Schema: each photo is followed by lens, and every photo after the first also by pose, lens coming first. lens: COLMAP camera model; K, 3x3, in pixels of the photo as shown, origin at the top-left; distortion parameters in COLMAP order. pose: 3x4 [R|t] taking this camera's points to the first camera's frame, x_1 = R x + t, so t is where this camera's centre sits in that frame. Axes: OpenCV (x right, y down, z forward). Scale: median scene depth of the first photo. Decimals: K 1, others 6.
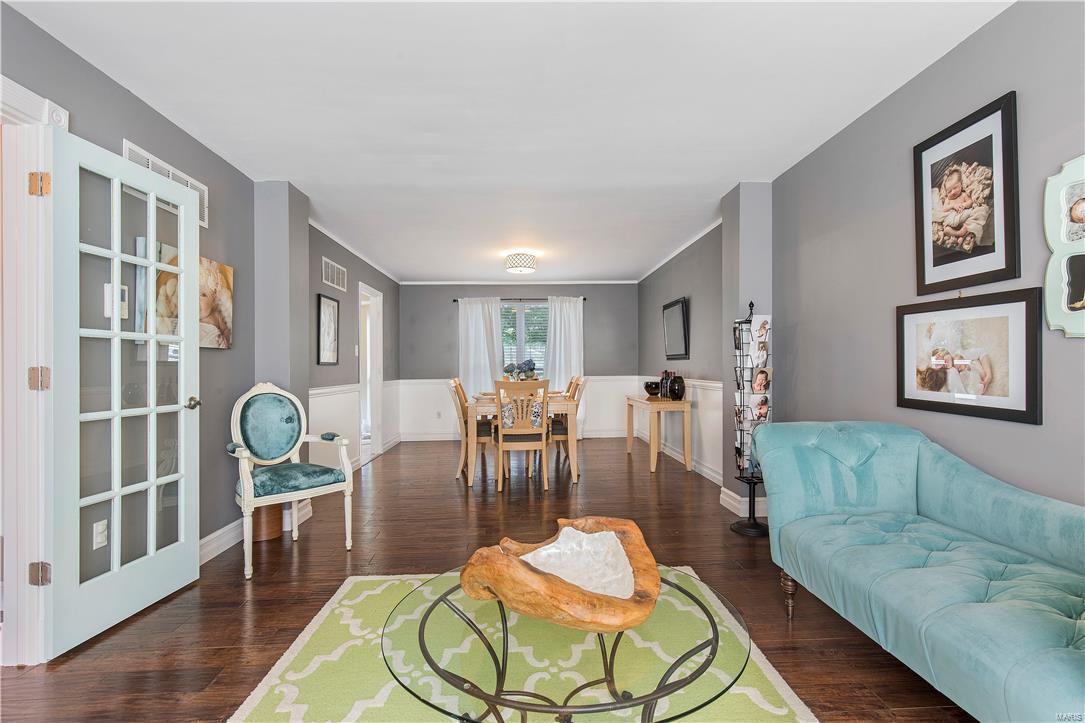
lens RADIAL K [[506.8, 0, 548.6], [0, 506.8, 365.4], [0, 0, 1]] dist [-0.002749, -0.000019]
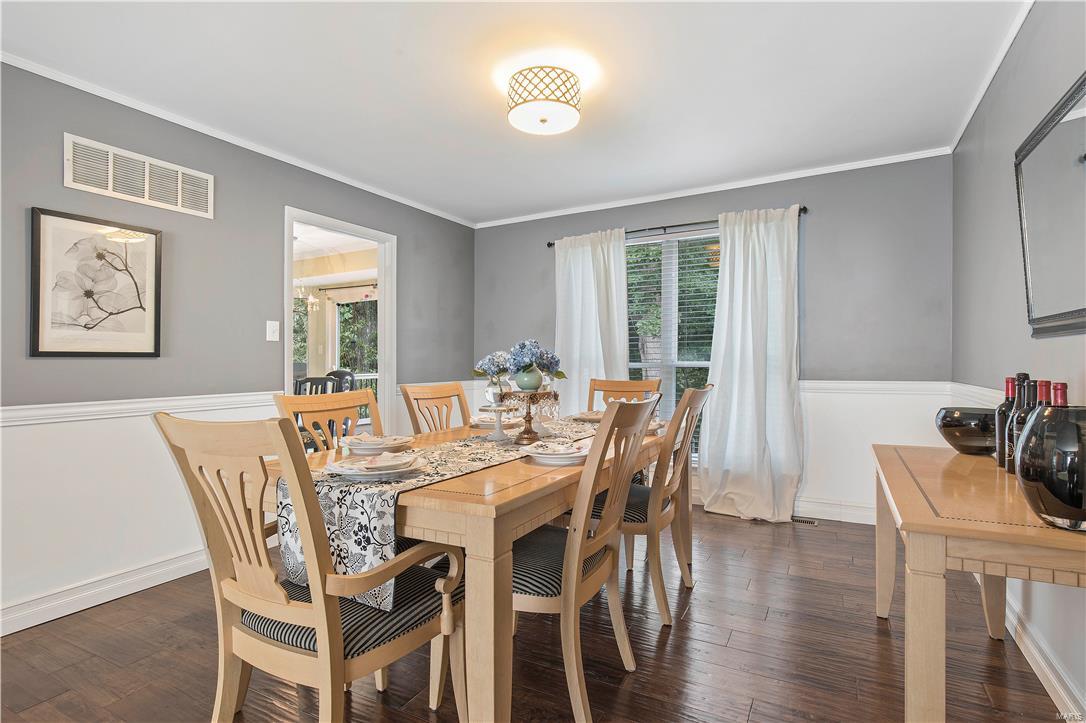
lens RADIAL K [[529.8, 0, 543.0], [0, 529.8, 361.5], [0, 0, 1]] dist [-0.001192, -0.000014]
pose [[0.848999, 0.005494, -0.528366, 0.201332], [-0.000655, 0.999956, 0.009346, -0.000796], [0.528395, -0.007589, 0.848965, 0.770184]]
